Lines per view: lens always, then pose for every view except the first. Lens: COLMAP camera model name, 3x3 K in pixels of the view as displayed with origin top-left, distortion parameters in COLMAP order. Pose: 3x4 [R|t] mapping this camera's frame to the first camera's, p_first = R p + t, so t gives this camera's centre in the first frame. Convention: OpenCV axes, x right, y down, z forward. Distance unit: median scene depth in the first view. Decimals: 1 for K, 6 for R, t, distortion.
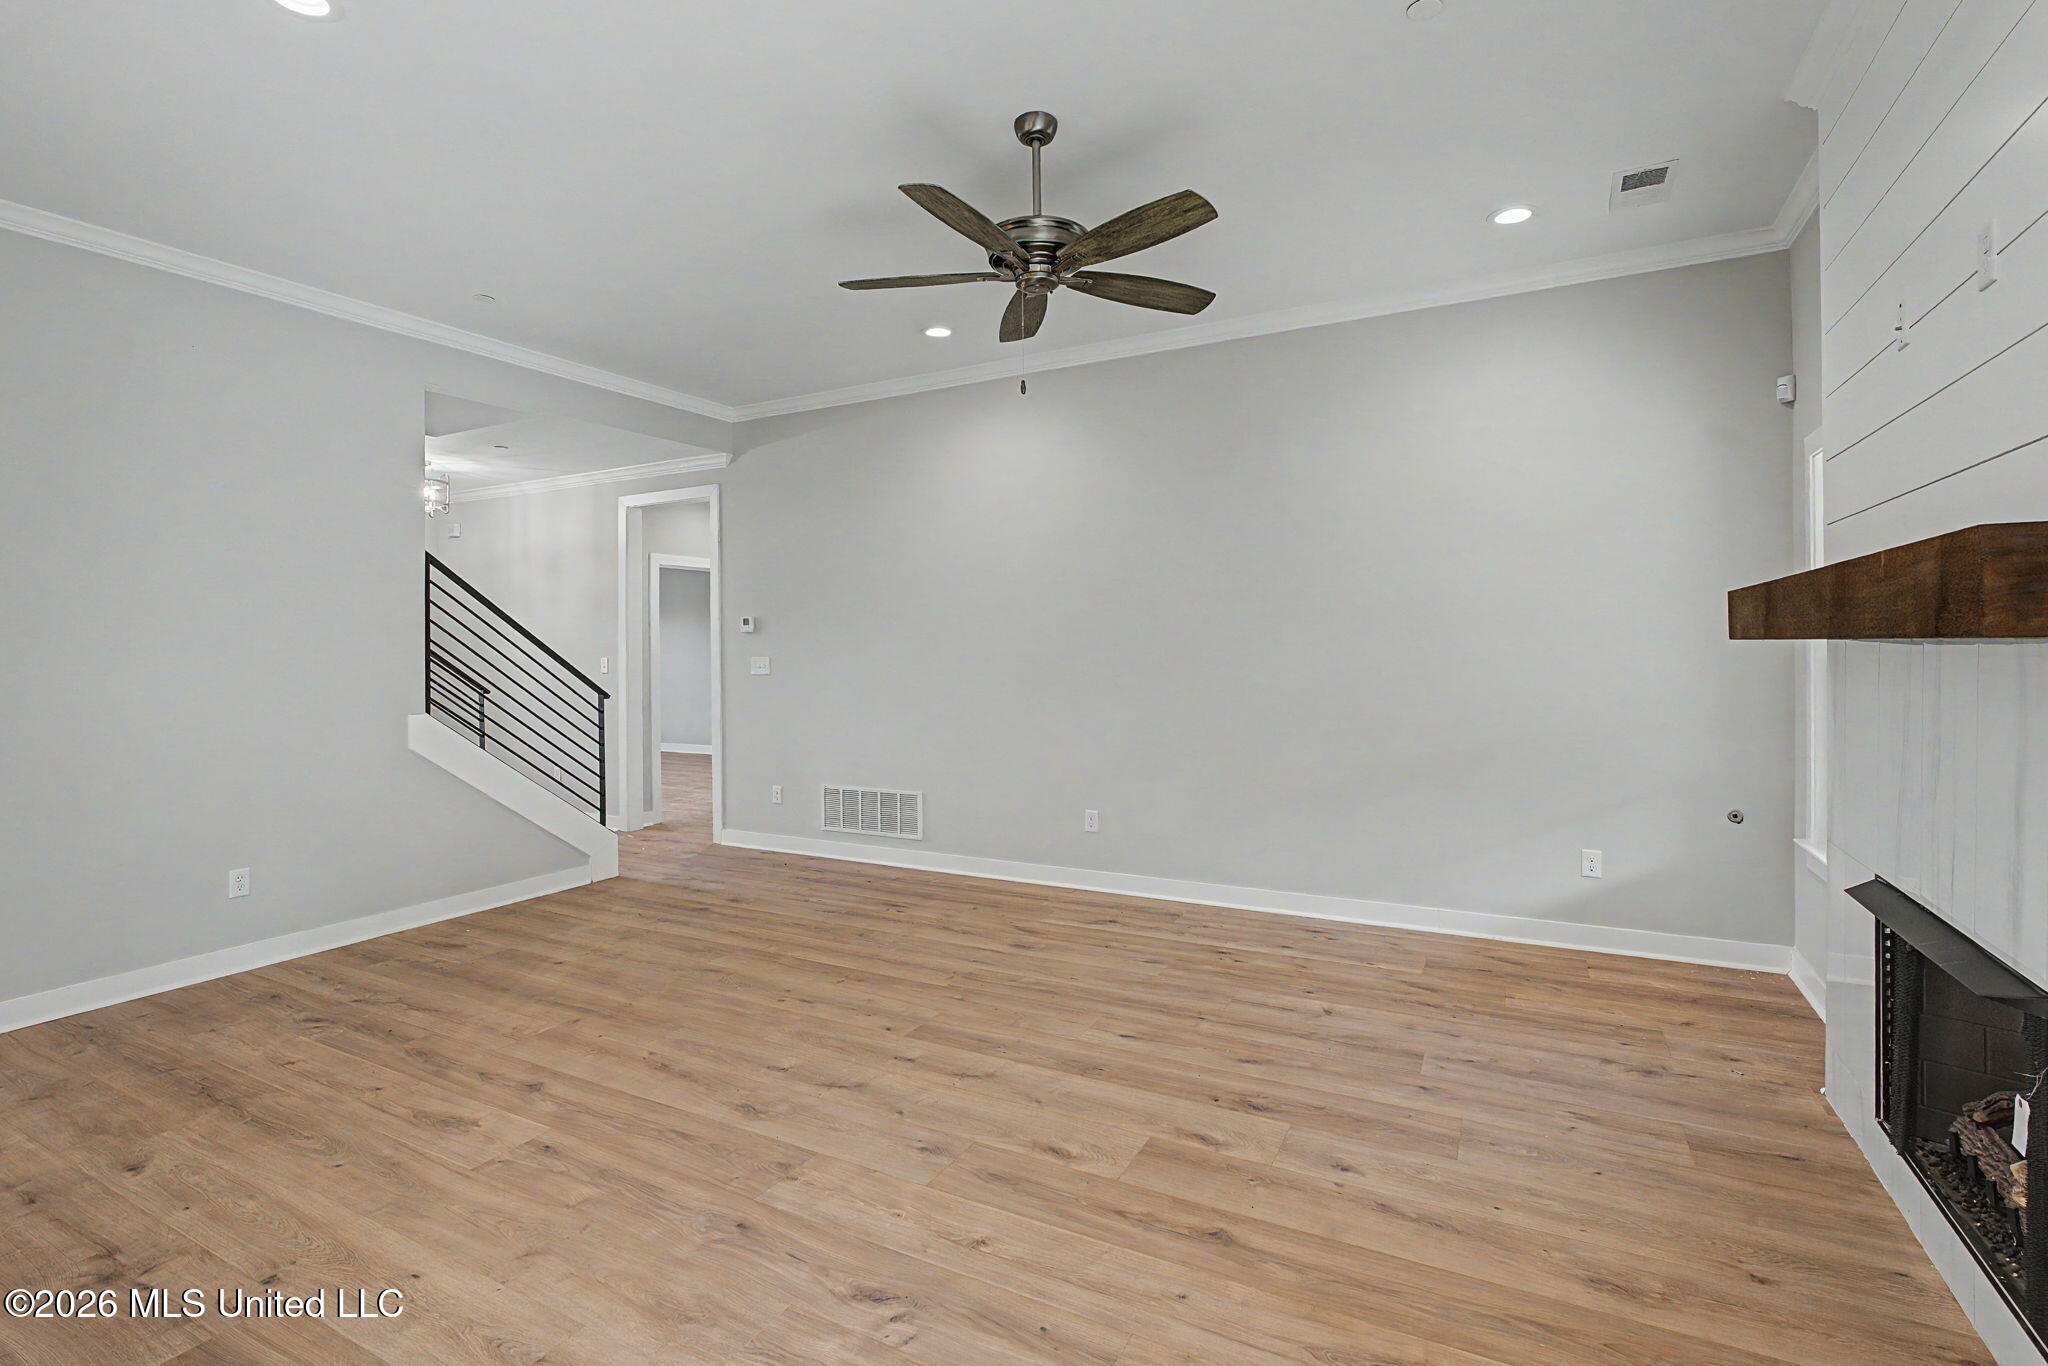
lens RADIAL K [[952.6, 0, 1024.4], [0, 952.6, 650.3], [0, 0, 1]] dist [-0.010495, 0.000487]
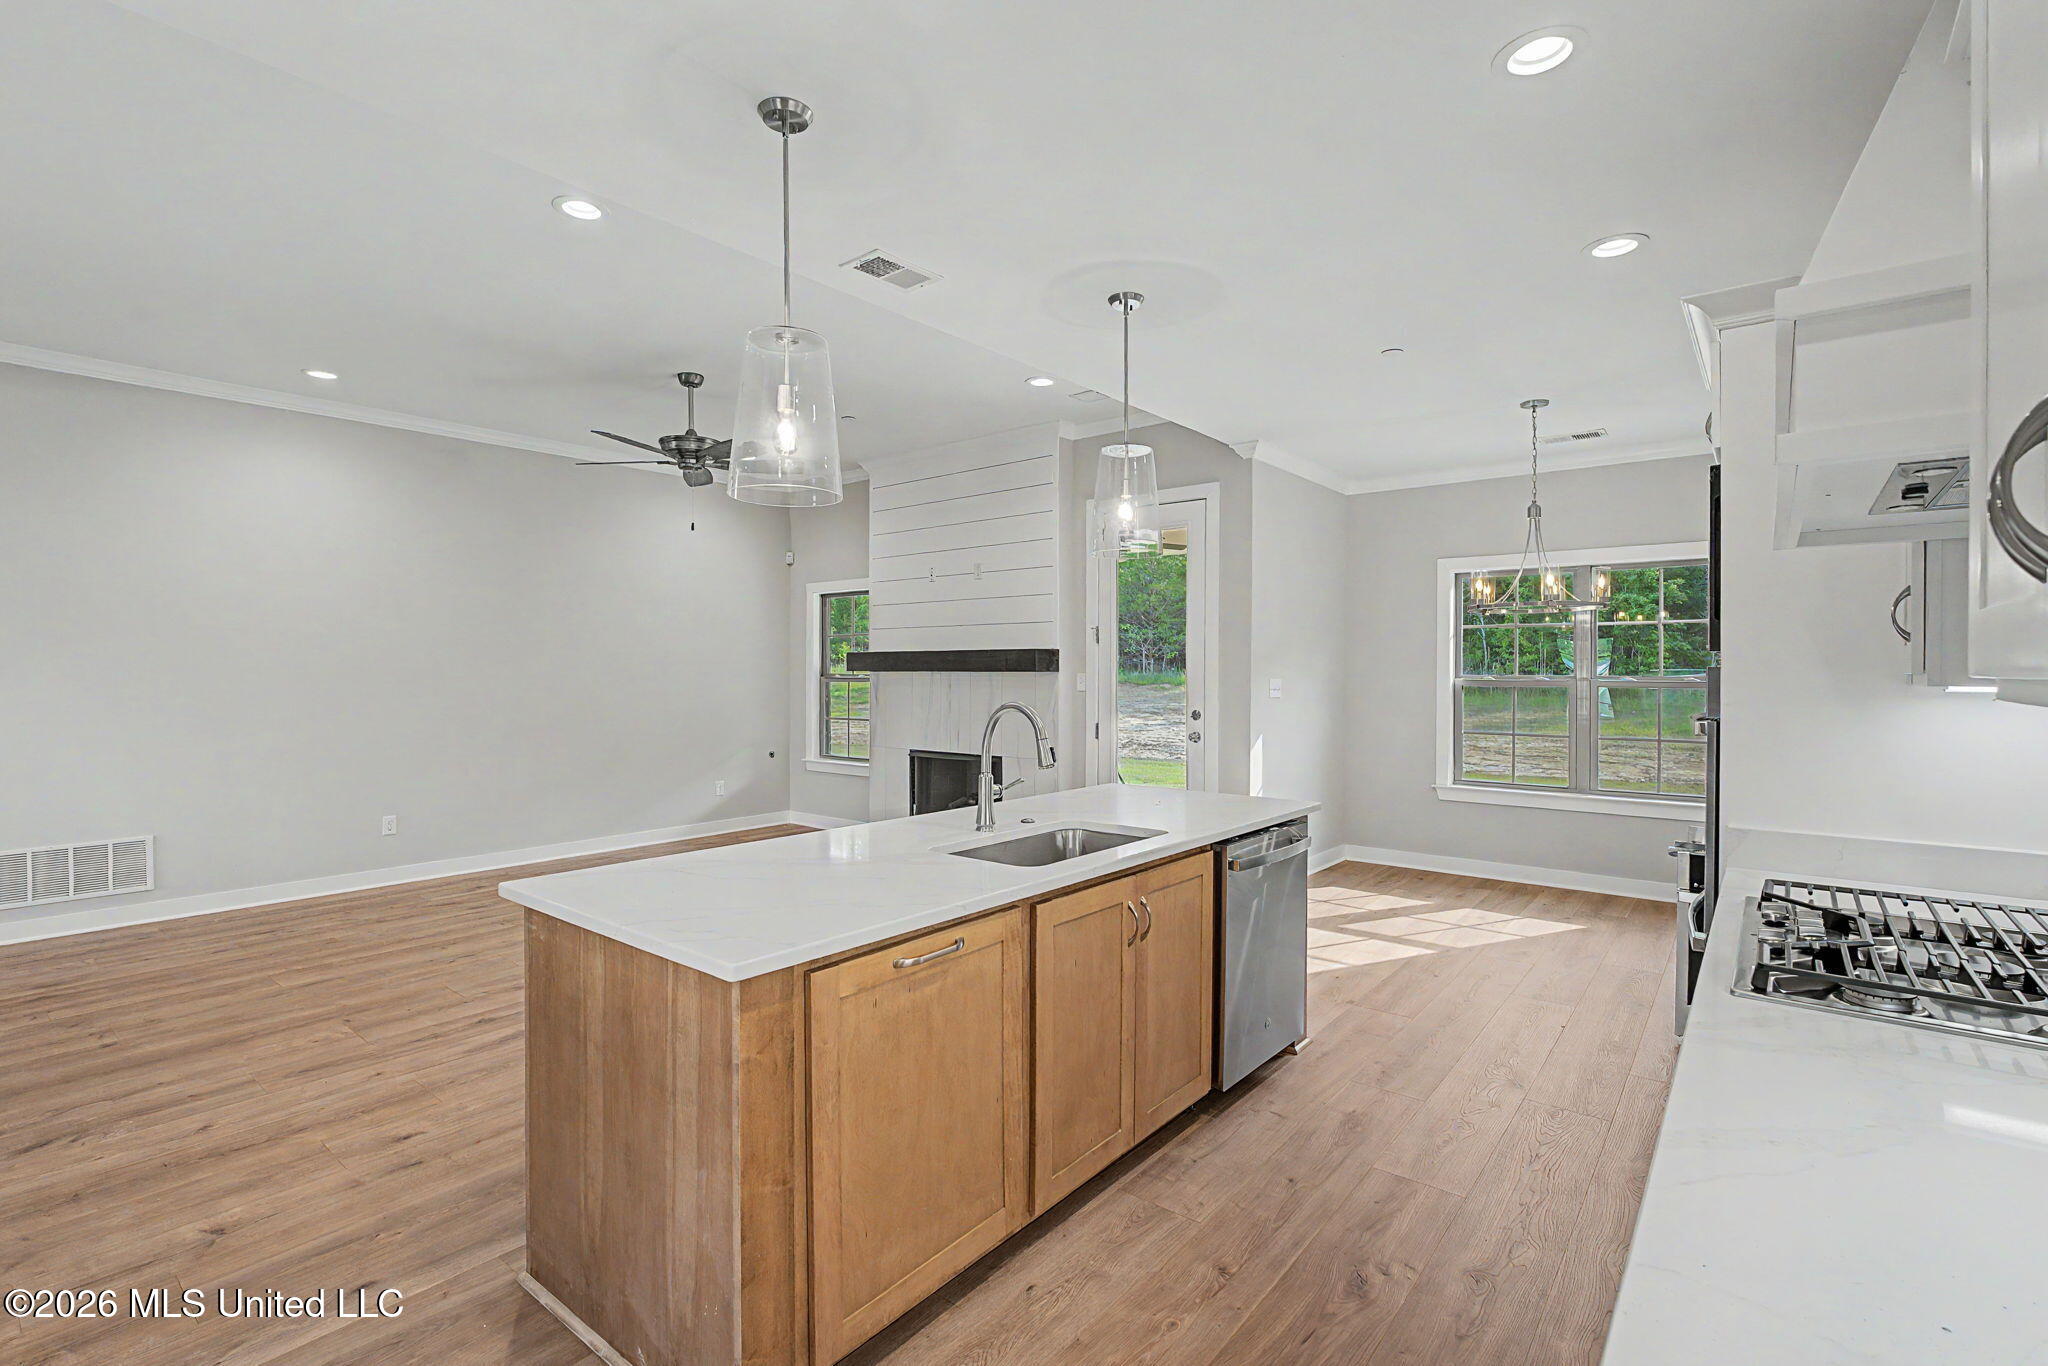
lens RADIAL K [[952.6, 0, 1024.4], [0, 952.6, 650.3], [0, 0, 1]] dist [-0.010495, 0.000487]
pose [[0.183456, 0.028944, 0.982602, -1.337035], [0.006698, 0.999506, -0.030692, 0.013239], [-0.983005, 0.012212, 0.183172, 0.054538]]
